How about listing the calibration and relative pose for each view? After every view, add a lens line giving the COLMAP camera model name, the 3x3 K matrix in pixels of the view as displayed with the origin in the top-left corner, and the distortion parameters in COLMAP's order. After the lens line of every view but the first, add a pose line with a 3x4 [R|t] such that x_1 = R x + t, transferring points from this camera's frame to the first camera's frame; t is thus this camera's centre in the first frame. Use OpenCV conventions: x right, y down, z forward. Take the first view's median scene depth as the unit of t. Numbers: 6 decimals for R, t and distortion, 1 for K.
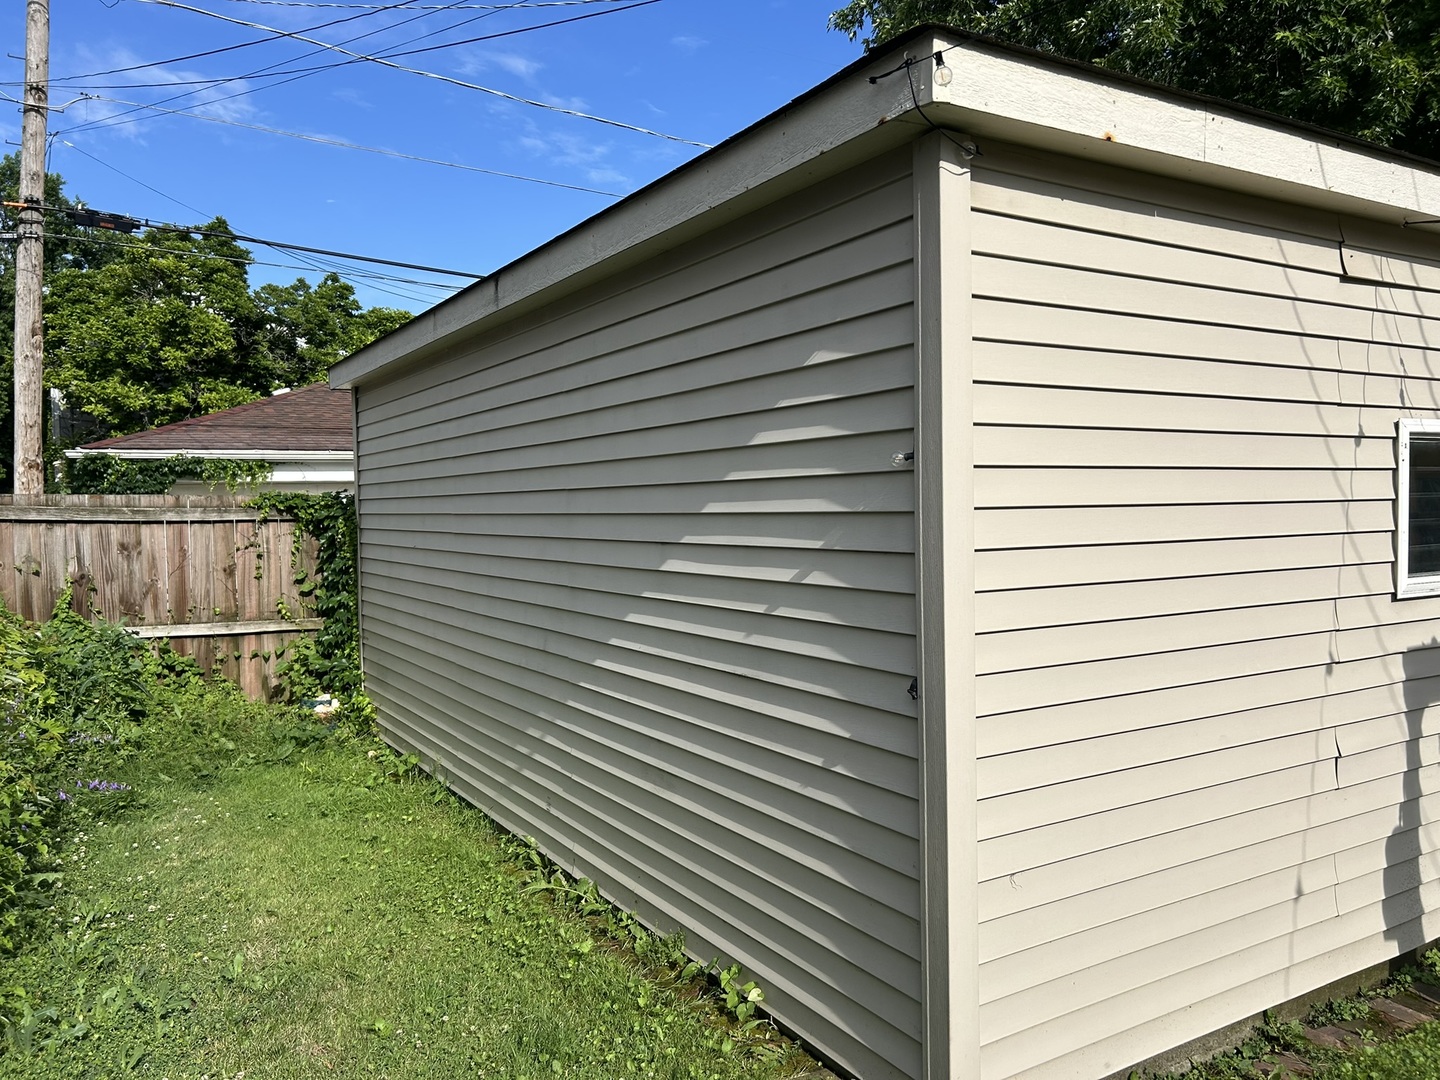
lens RADIAL K [[1083.3, 0, 721.0], [0, 1083.3, 538.6], [0, 0, 1]] dist [0.041725, -0.043277]
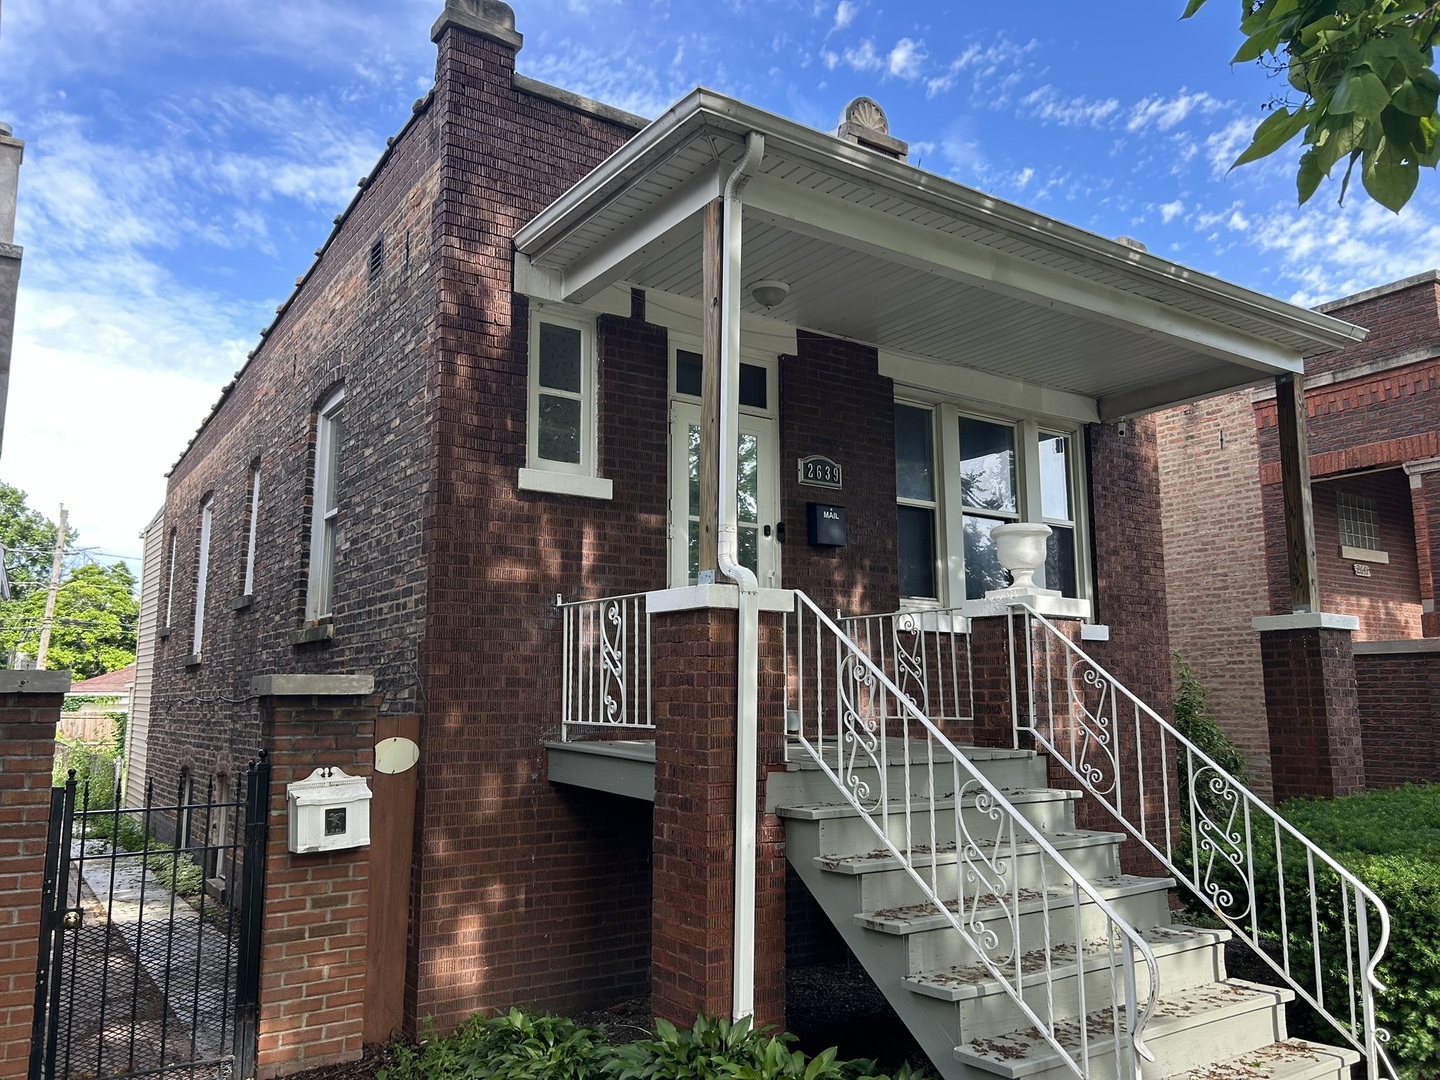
lens RADIAL K [[1083.3, 0, 717.0], [0, 1083.3, 539.6], [0, 0, 1]] dist [0.041725, -0.043277]
pose [[0.997794, 0.026011, 0.061085, 0.969775], [-0.014168, 0.982289, -0.186836, 0.036267], [-0.064863, 0.185558, 0.980490, -1.995227]]
